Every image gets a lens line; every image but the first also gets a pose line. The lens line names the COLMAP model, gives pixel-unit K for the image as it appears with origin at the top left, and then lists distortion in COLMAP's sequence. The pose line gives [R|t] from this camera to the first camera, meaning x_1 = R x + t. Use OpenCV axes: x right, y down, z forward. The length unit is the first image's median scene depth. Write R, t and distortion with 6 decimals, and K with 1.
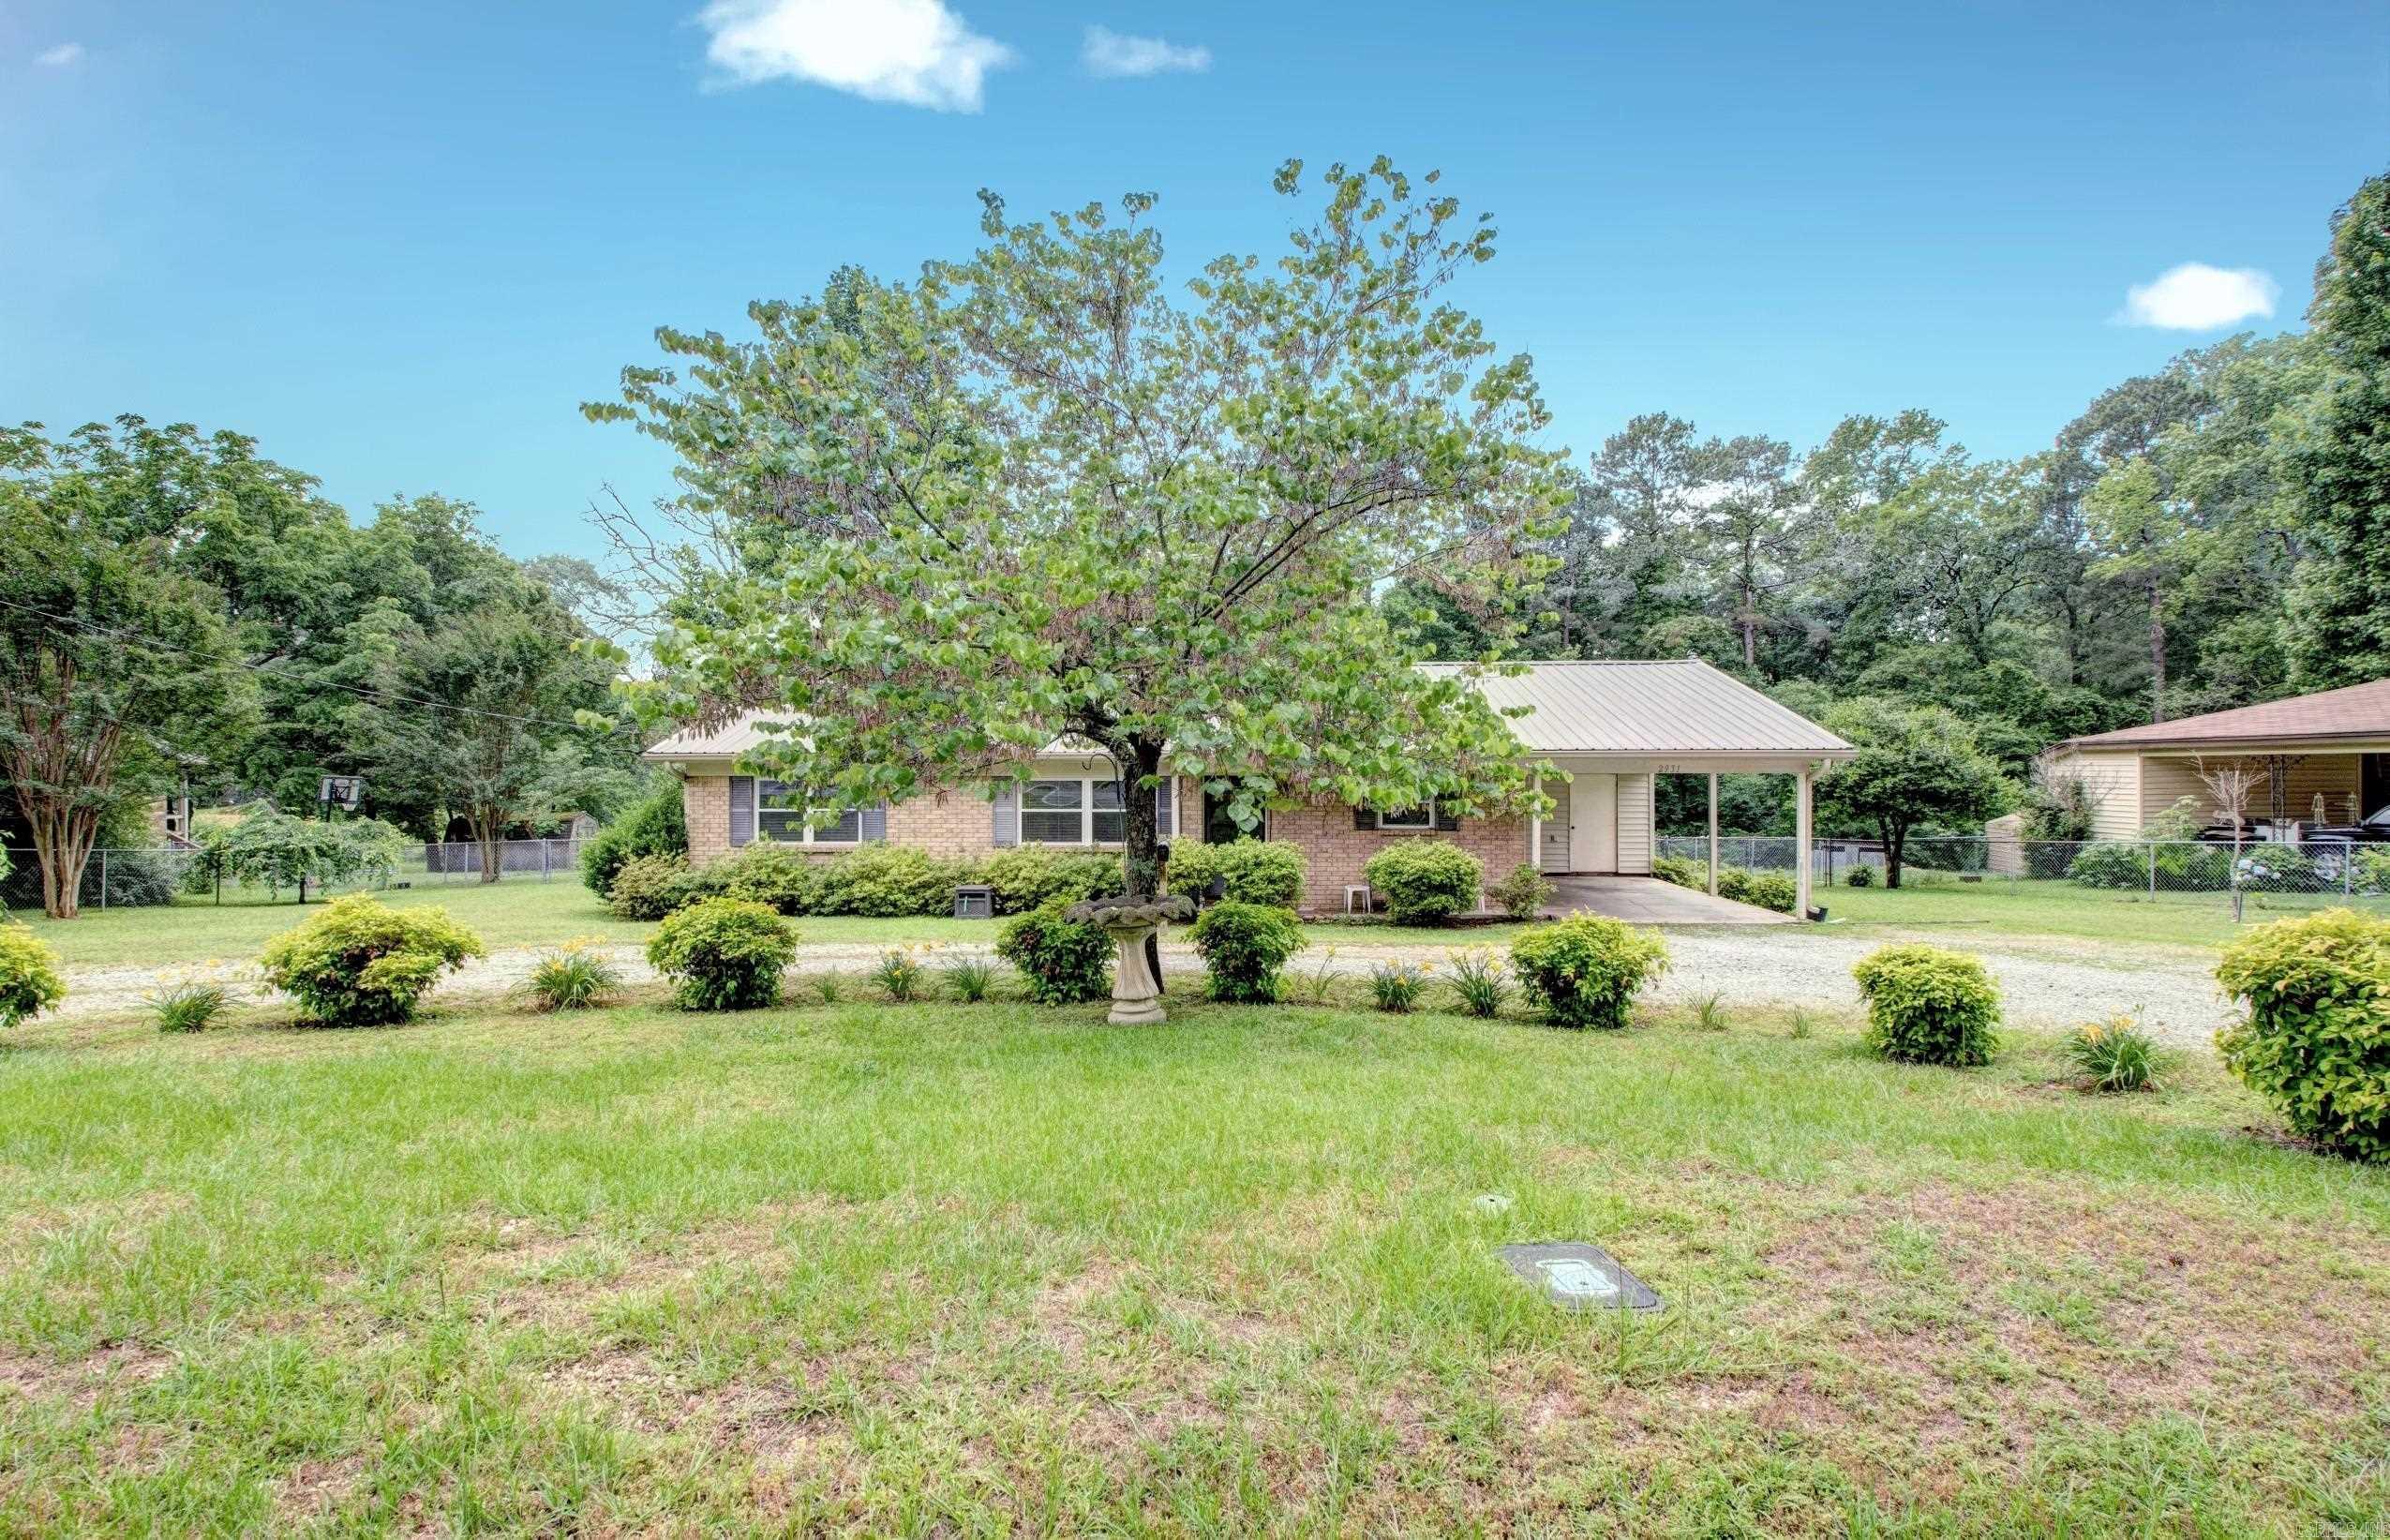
lens RADIAL K [[1110.0, 0, 1186.9], [0, 1110.0, 779.8], [0, 0, 1]] dist [-0.010420, -0.008130]
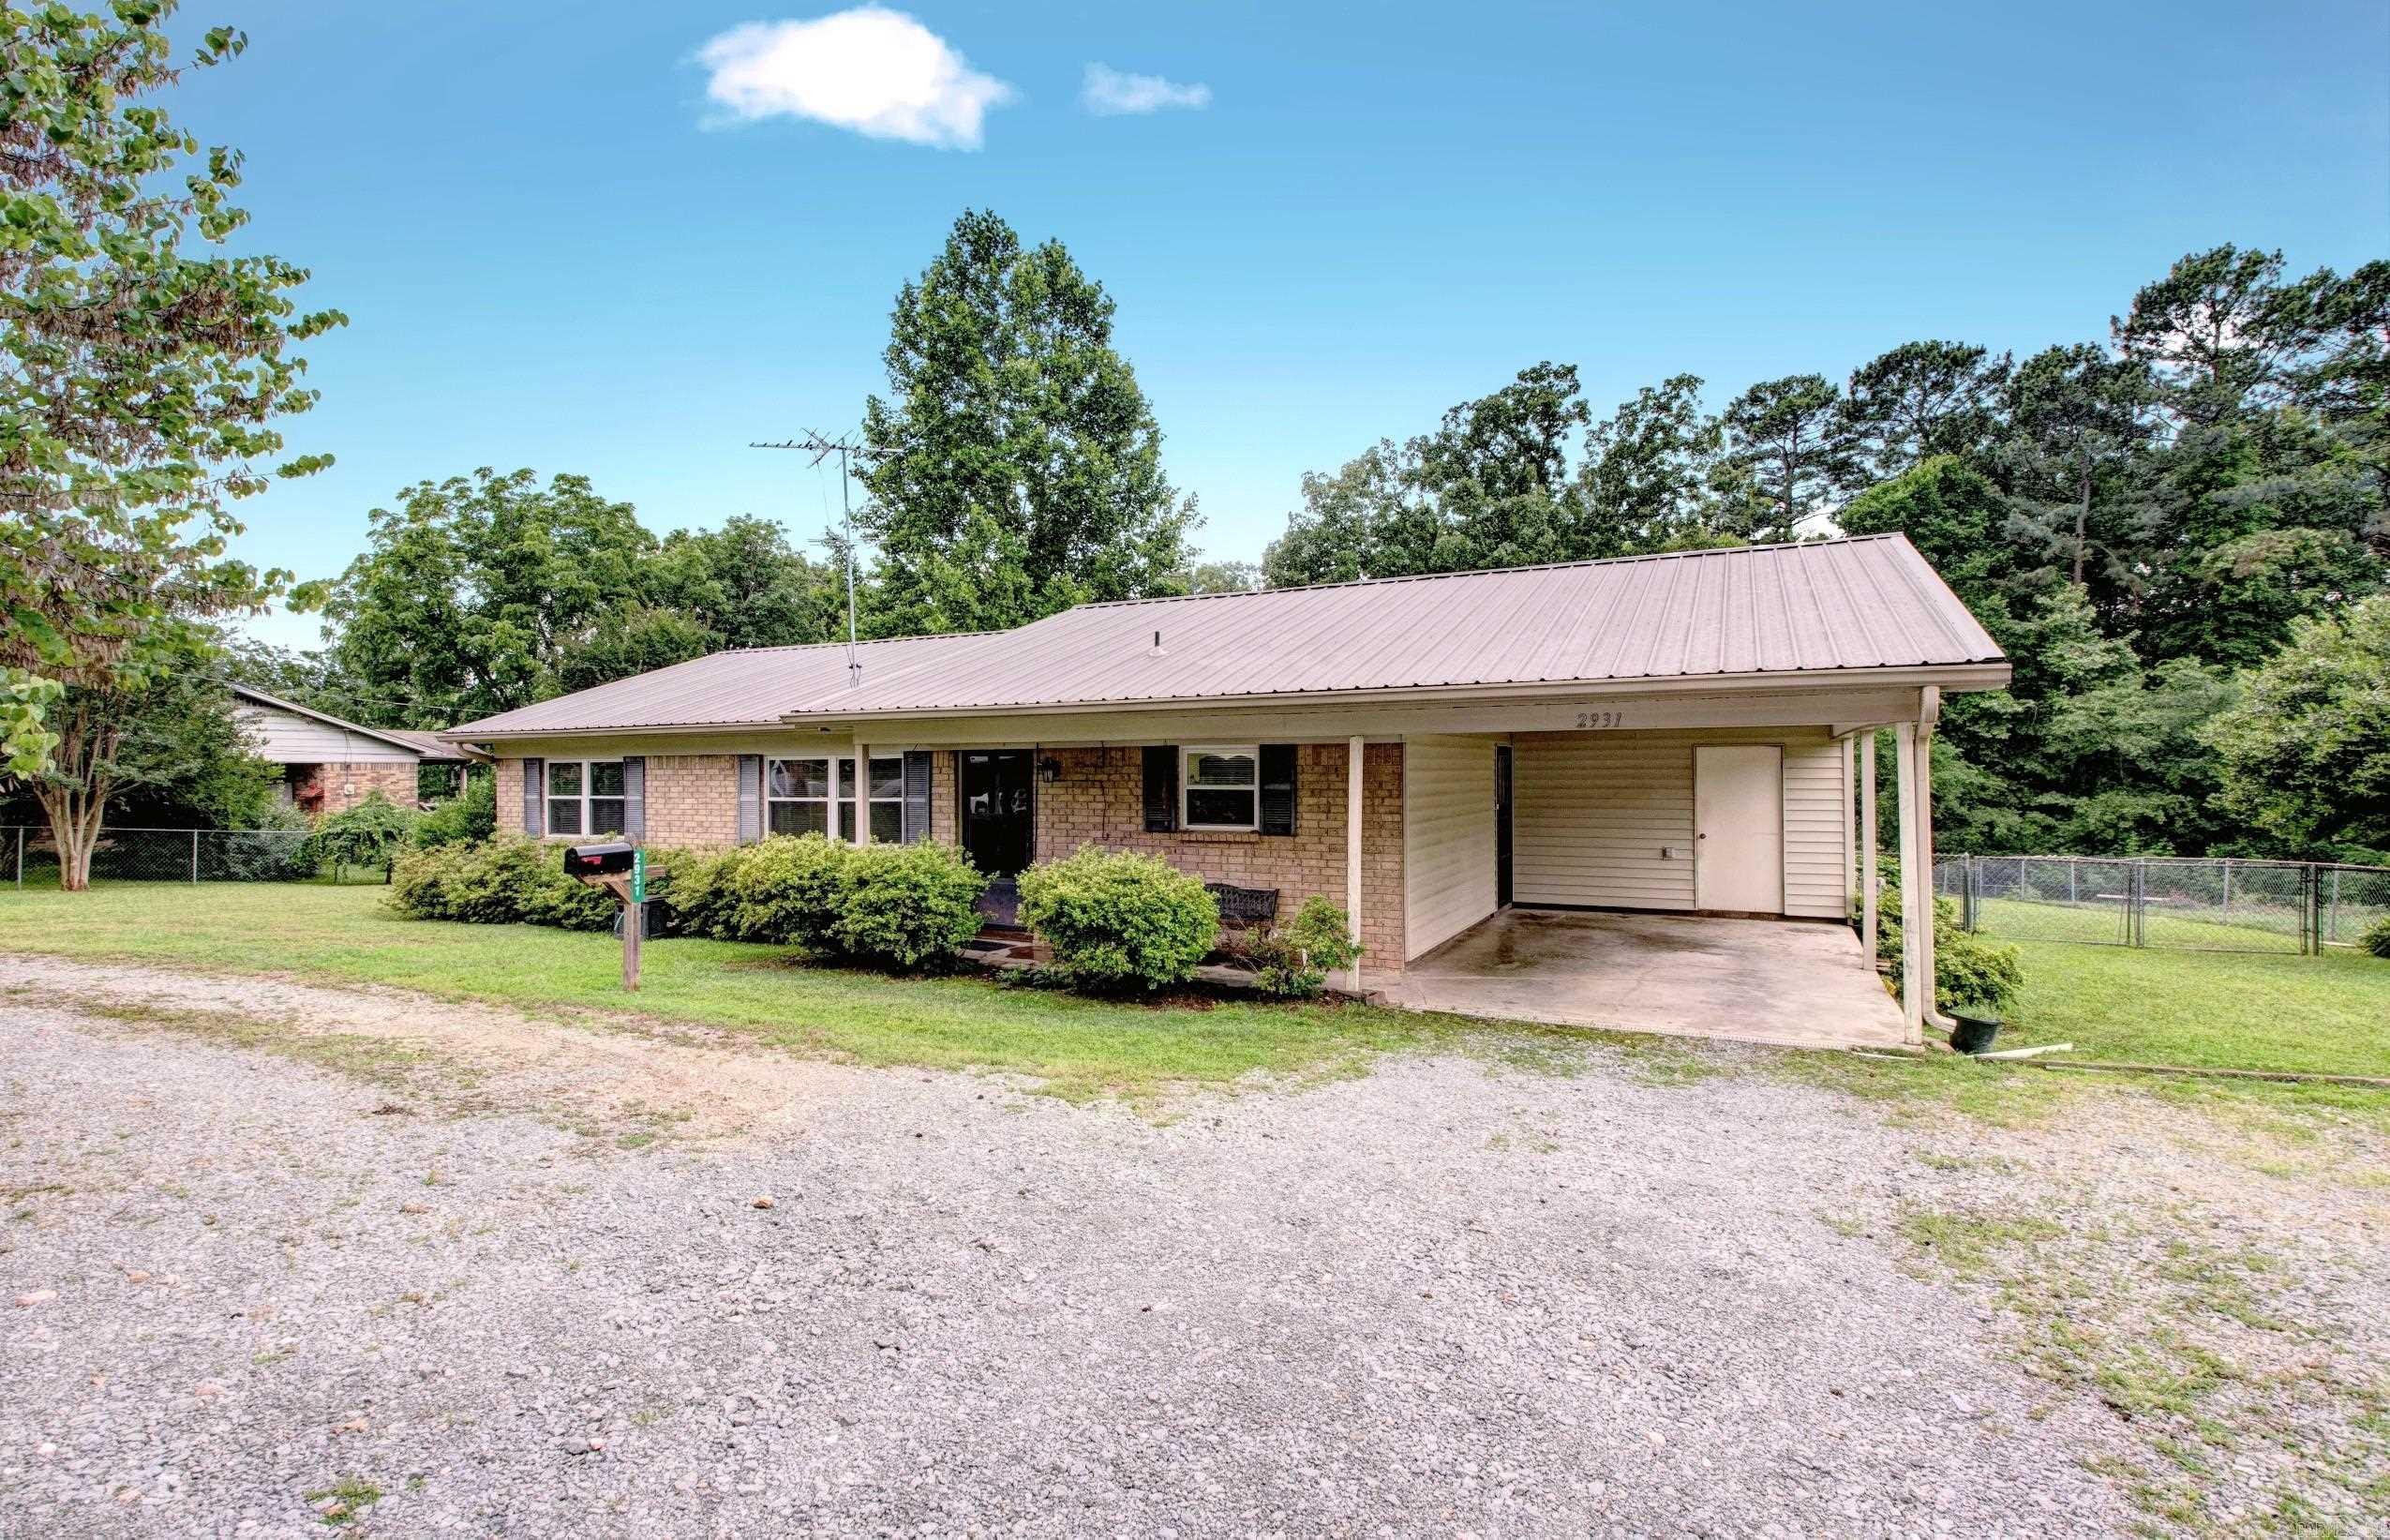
lens RADIAL K [[1110.0, 0, 1183.5], [0, 1110.0, 766.2], [0, 0, 1]] dist [-0.010420, -0.008130]
pose [[0.911334, -0.007172, -0.411604, 0.441673], [0.002592, 0.999928, -0.011685, 0.015044], [0.411659, 0.009582, 0.911288, 0.433496]]
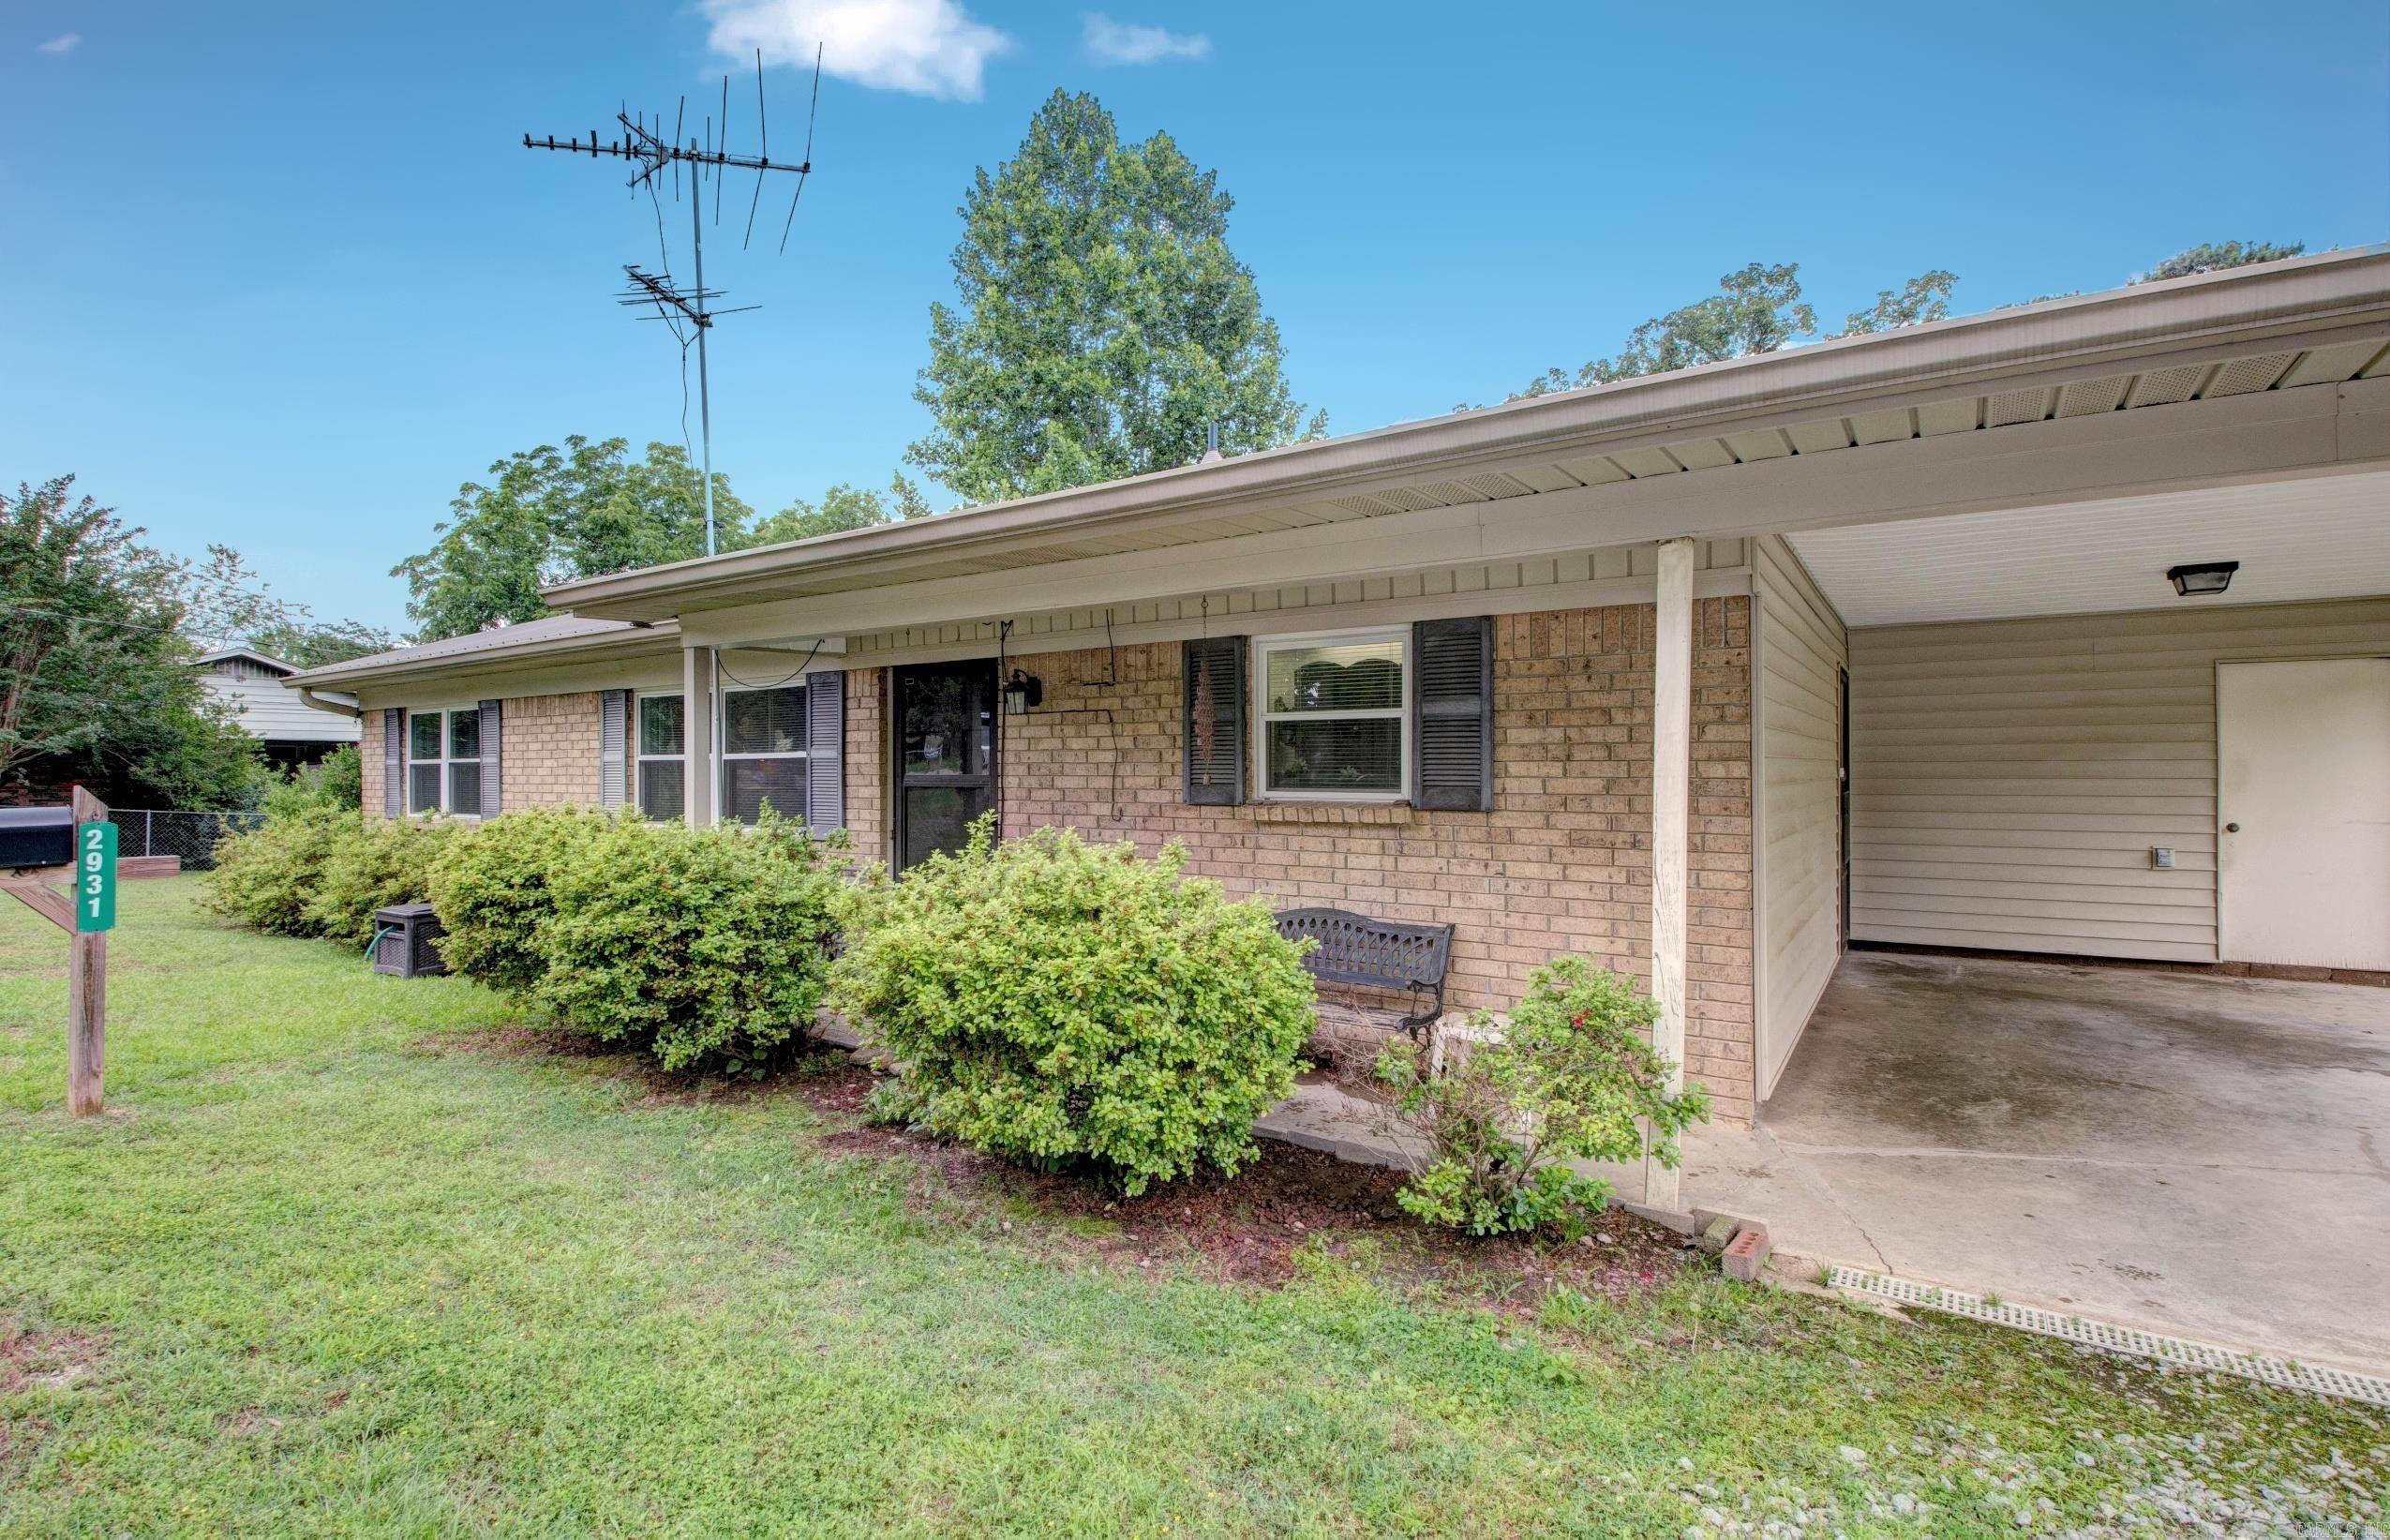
lens RADIAL K [[1110.0, 0, 1179.7], [0, 1110.0, 763.8], [0, 0, 1]] dist [-0.010420, -0.008130]
pose [[0.850310, -0.005328, -0.526255, 0.329388], [-0.001503, 0.999920, -0.012552, 0.037562], [0.526279, 0.011464, 0.850234, 0.727917]]
